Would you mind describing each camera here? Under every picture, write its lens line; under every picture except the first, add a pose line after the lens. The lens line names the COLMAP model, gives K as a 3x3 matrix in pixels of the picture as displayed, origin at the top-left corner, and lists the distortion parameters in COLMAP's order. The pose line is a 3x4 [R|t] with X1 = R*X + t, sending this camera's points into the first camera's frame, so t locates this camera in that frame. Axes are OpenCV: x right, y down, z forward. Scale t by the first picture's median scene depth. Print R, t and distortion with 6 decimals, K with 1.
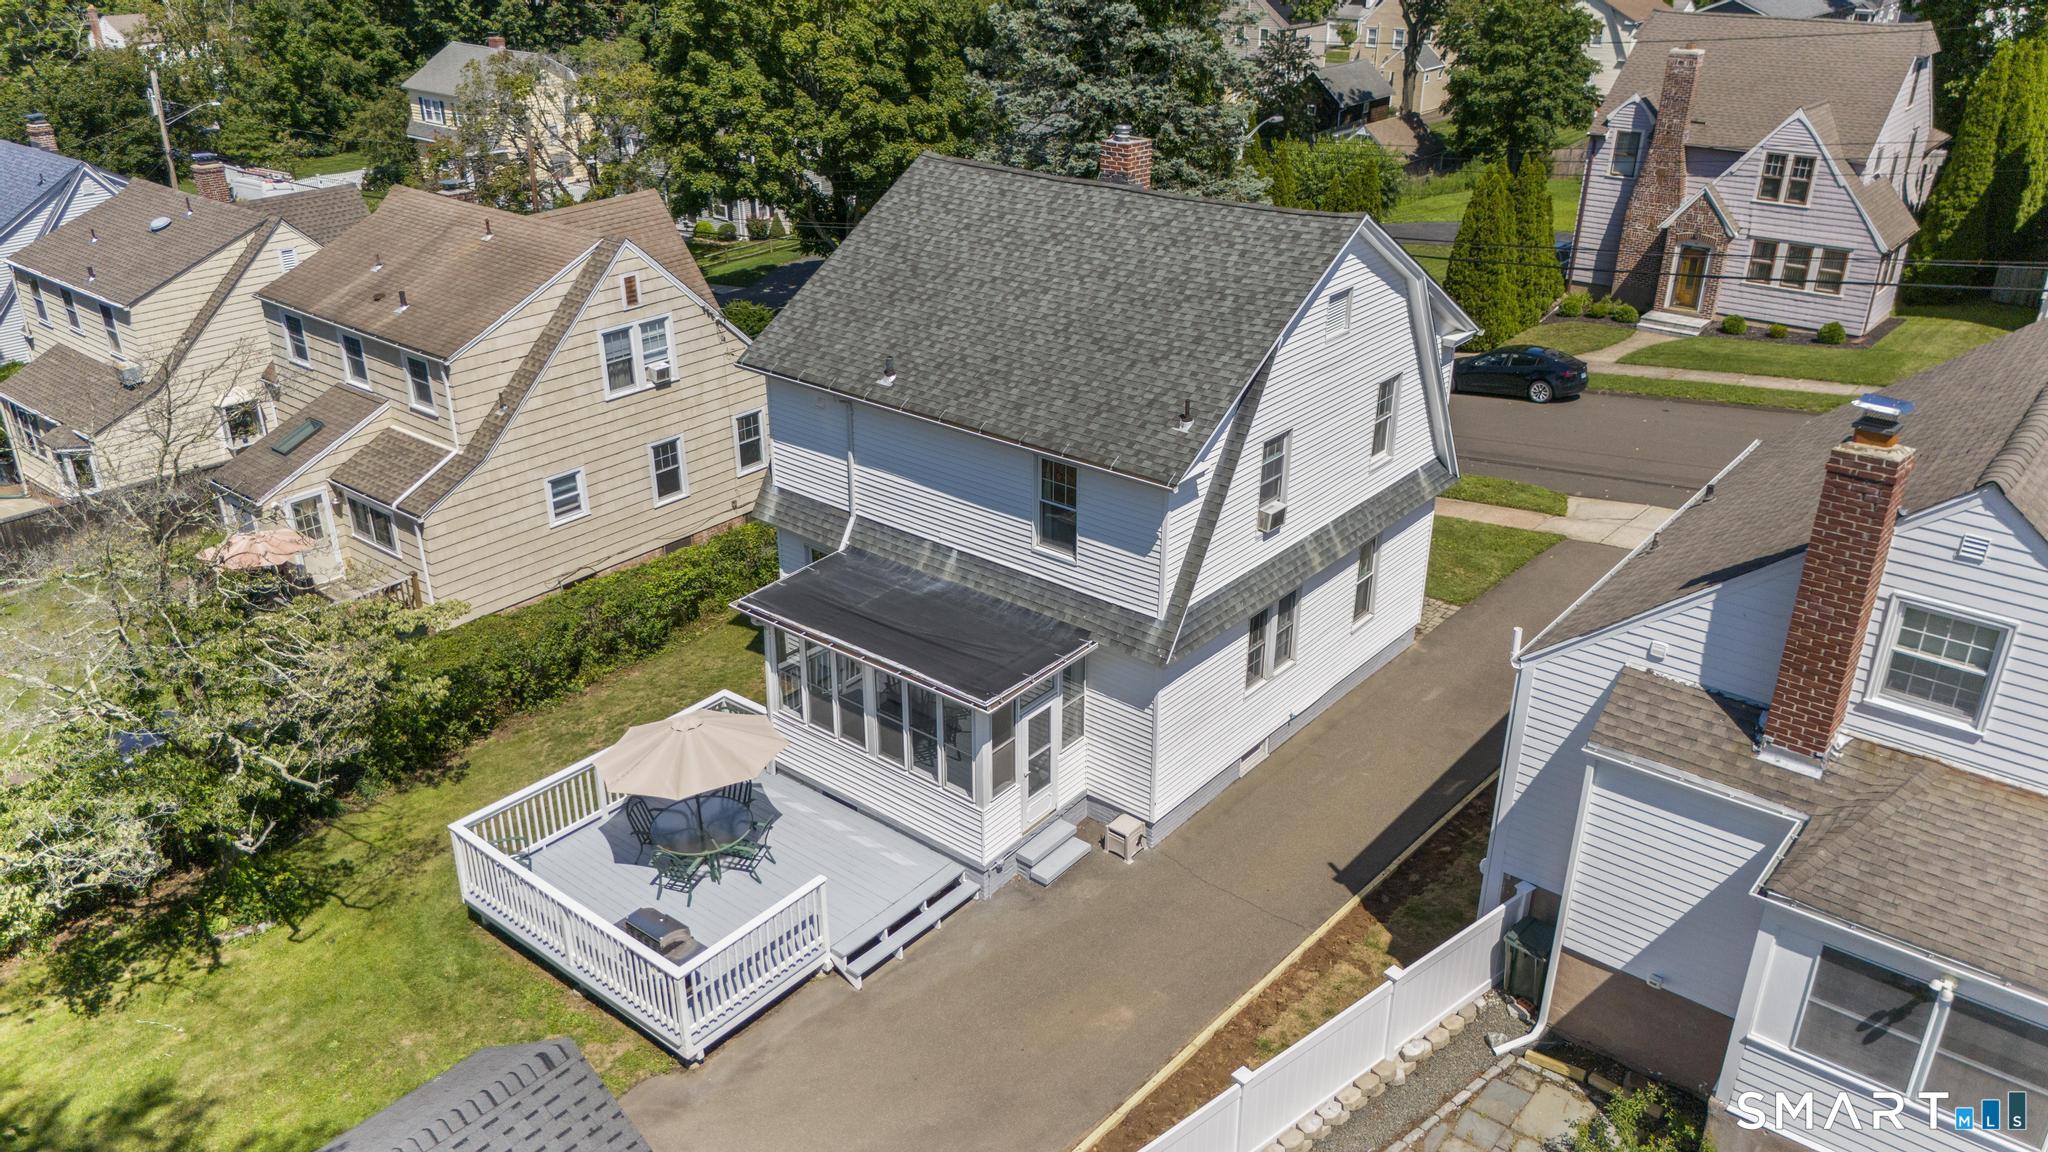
lens RADIAL K [[1513.8, 0, 1024.0], [0, 1513.8, 576.0], [0, 0, 1]] dist [0.032013, -0.000346]
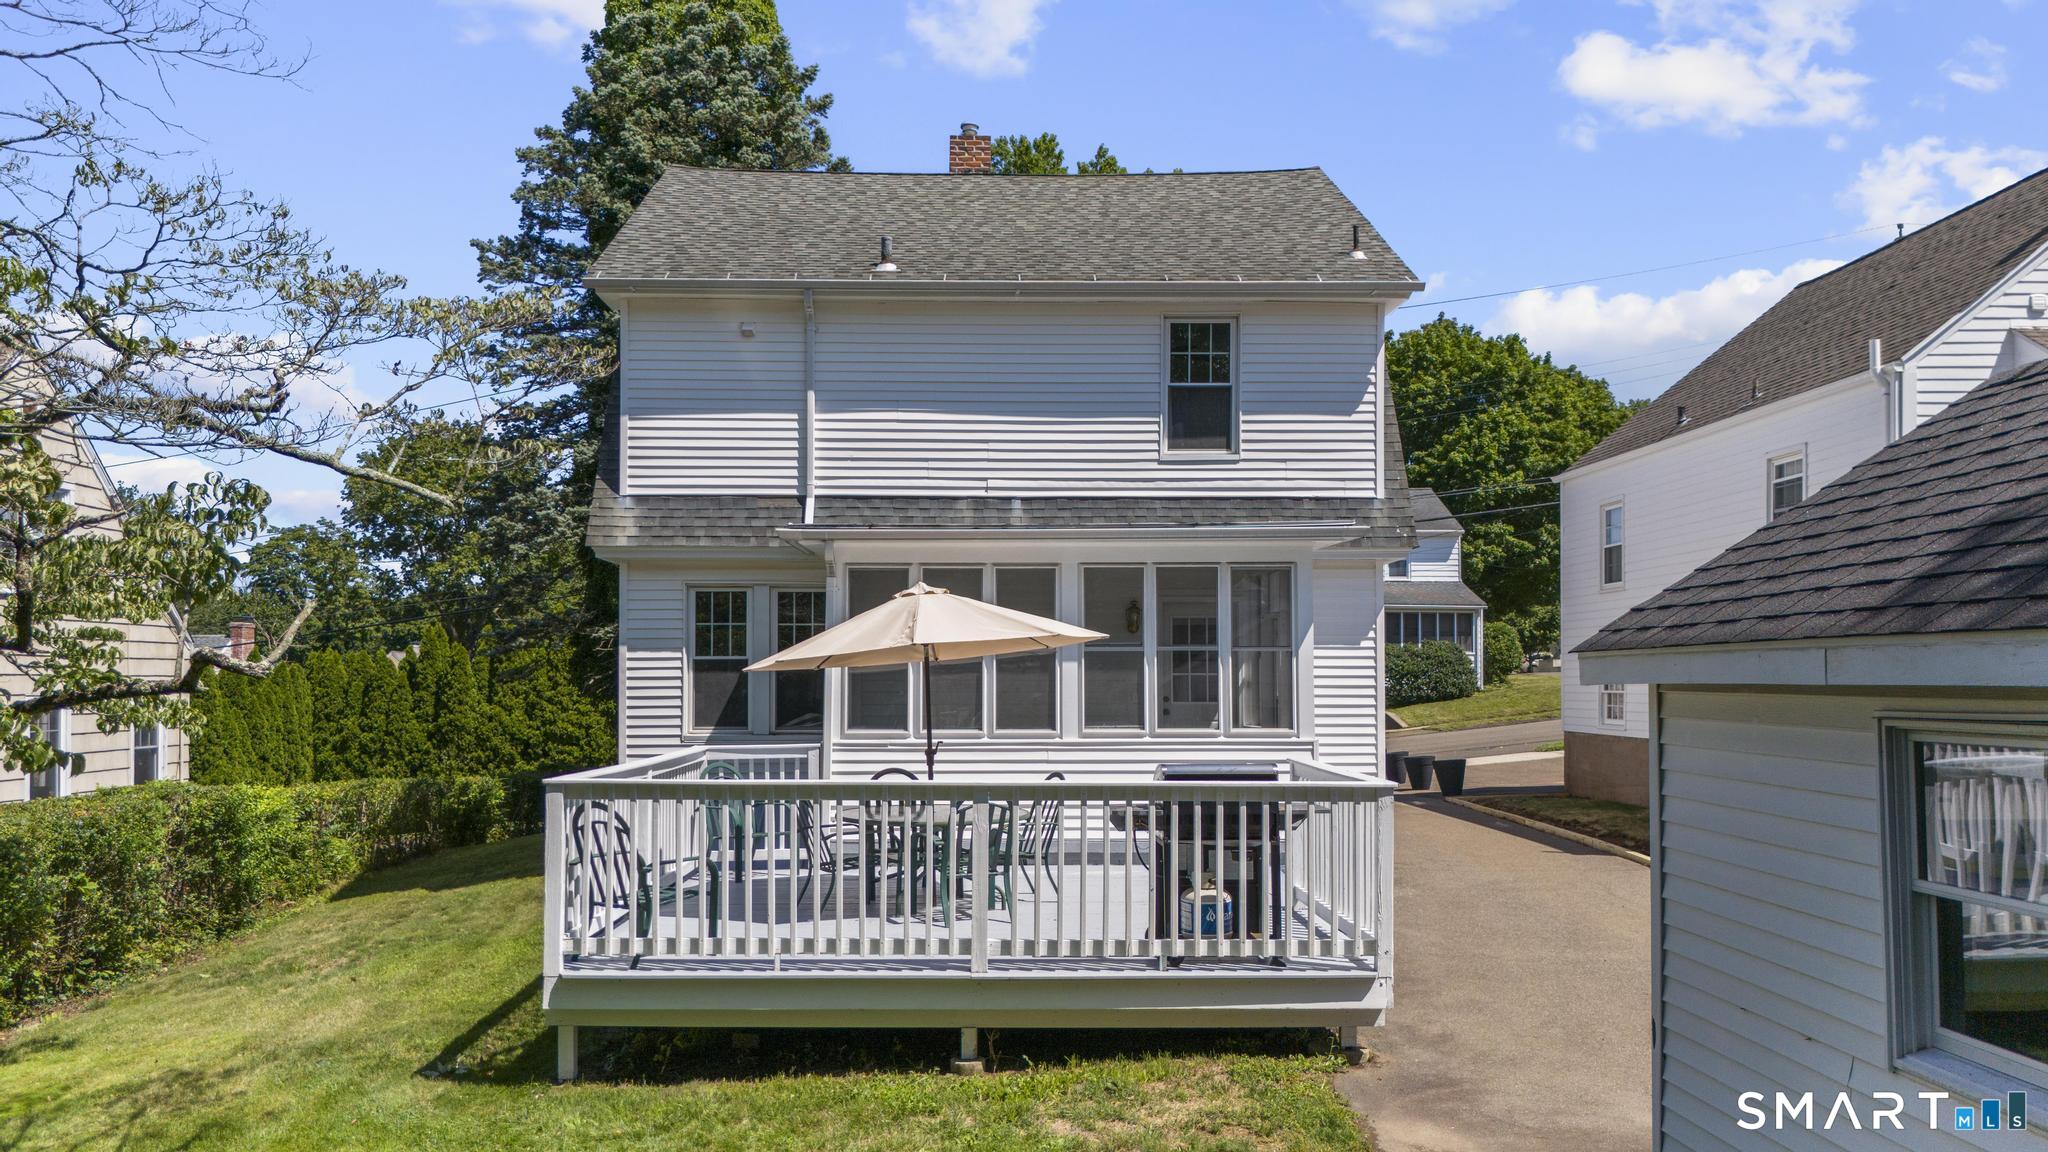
lens RADIAL K [[1513.8, 0, 1024.0], [0, 1513.8, 576.0], [0, 0, 1]] dist [0.032013, -0.000346]
pose [[0.768918, 0.037695, 0.638235, -0.485519], [0.280562, 0.877115, -0.389813, 0.284637], [-0.574499, 0.478799, 0.663854, 0.587216]]
